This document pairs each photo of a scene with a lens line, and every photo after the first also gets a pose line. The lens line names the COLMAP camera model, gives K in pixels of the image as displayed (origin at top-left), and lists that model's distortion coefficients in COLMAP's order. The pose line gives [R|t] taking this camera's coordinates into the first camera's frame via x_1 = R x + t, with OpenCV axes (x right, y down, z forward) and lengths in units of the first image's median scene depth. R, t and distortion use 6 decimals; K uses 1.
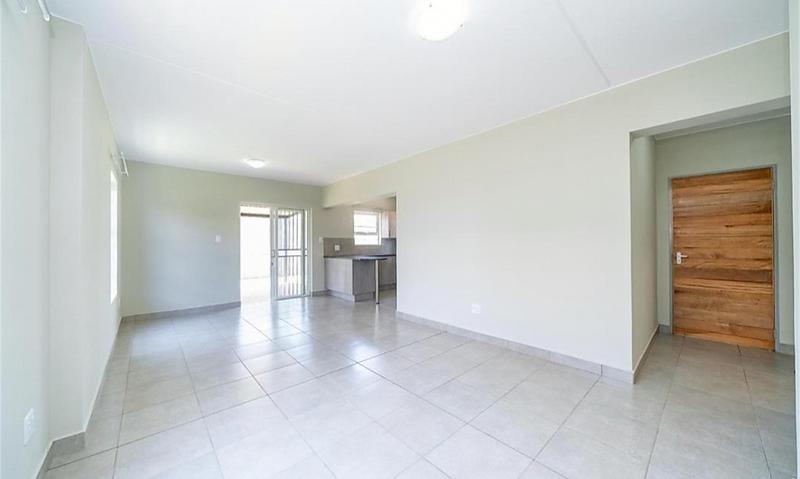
lens RADIAL K [[276.3, 0, 400.0], [0, 276.3, 239.5], [0, 0, 1]] dist [0.000528, 0.000014]
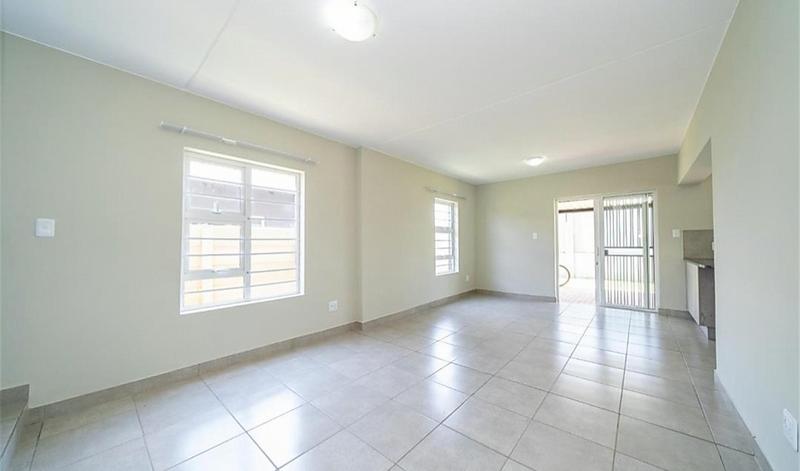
lens RADIAL K [[276.7, 0, 400.0], [0, 276.7, 235.5], [0, 0, 1]] dist [-0.051394, -0.000017]
pose [[0.108375, -0.026100, -0.993767, 0.313849], [0.017059, 0.999557, -0.024391, 0.010119], [0.993964, -0.014309, 0.108772, 0.290945]]
